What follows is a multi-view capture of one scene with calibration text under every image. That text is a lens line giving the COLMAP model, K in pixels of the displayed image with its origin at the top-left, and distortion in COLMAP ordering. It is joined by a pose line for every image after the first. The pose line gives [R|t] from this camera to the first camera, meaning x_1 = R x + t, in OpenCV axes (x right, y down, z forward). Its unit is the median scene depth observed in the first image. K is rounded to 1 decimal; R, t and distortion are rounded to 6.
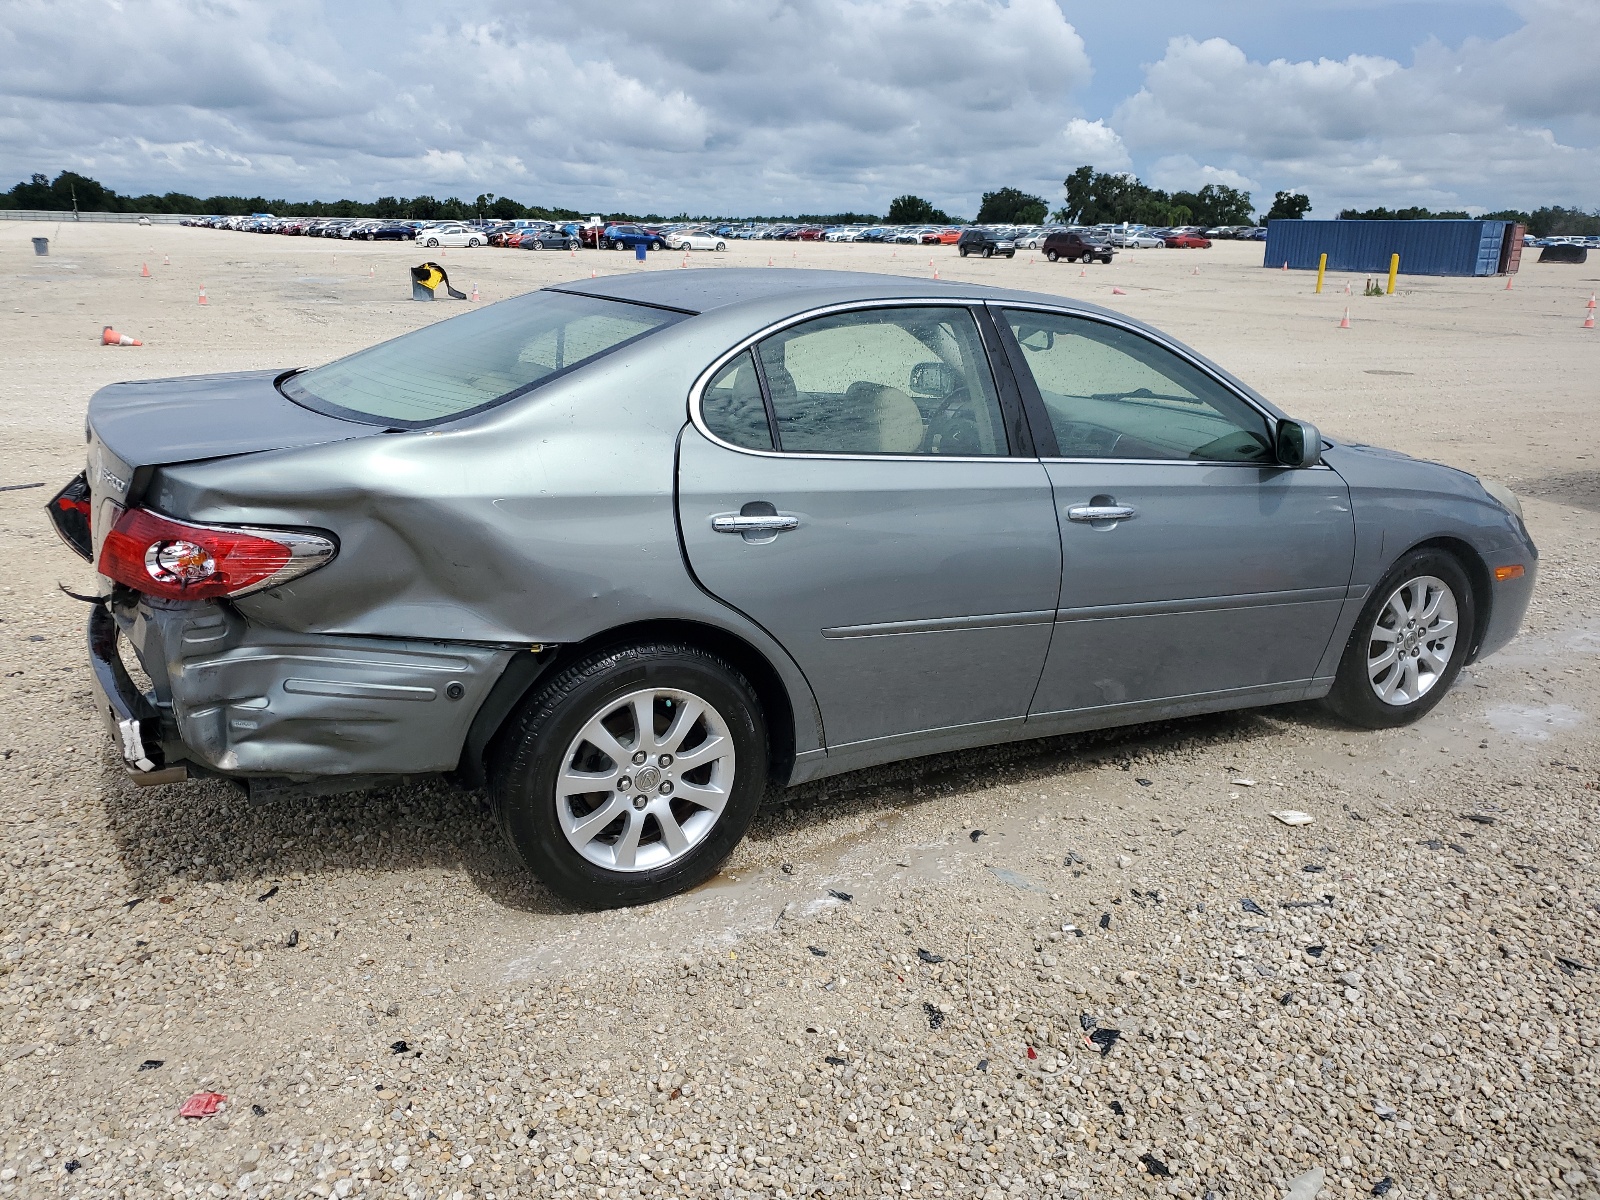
lens RADIAL K [[1194.7, 0, 790.2], [0, 1194.7, 604.1], [0, 0, 1]] dist [0.022252, -0.007053]
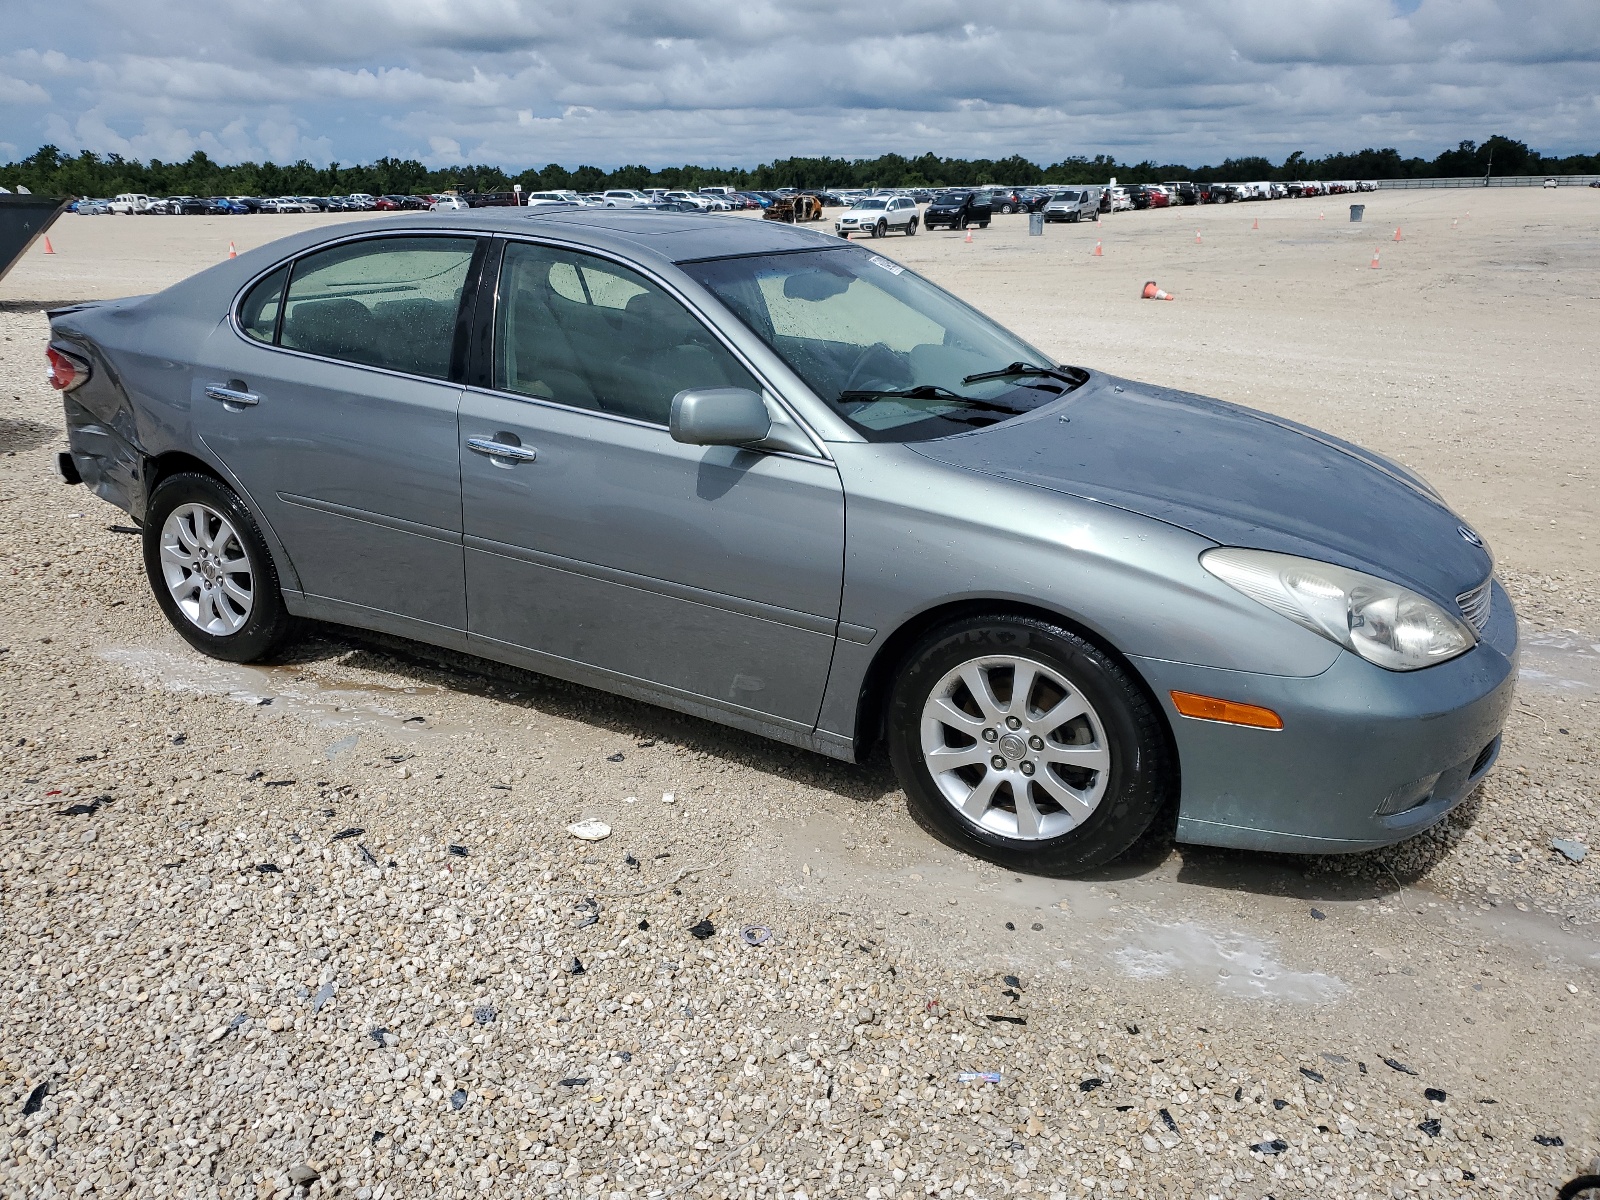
lens RADIAL K [[1194.7, 0, 799.0], [0, 1194.7, 597.9], [0, 0, 1]] dist [0.022252, -0.007053]
pose [[0.354955, 0.283129, -0.890980, 0.669993], [-0.263078, 0.944776, 0.195417, -0.119890], [0.897105, 0.165033, 0.409838, 0.405534]]
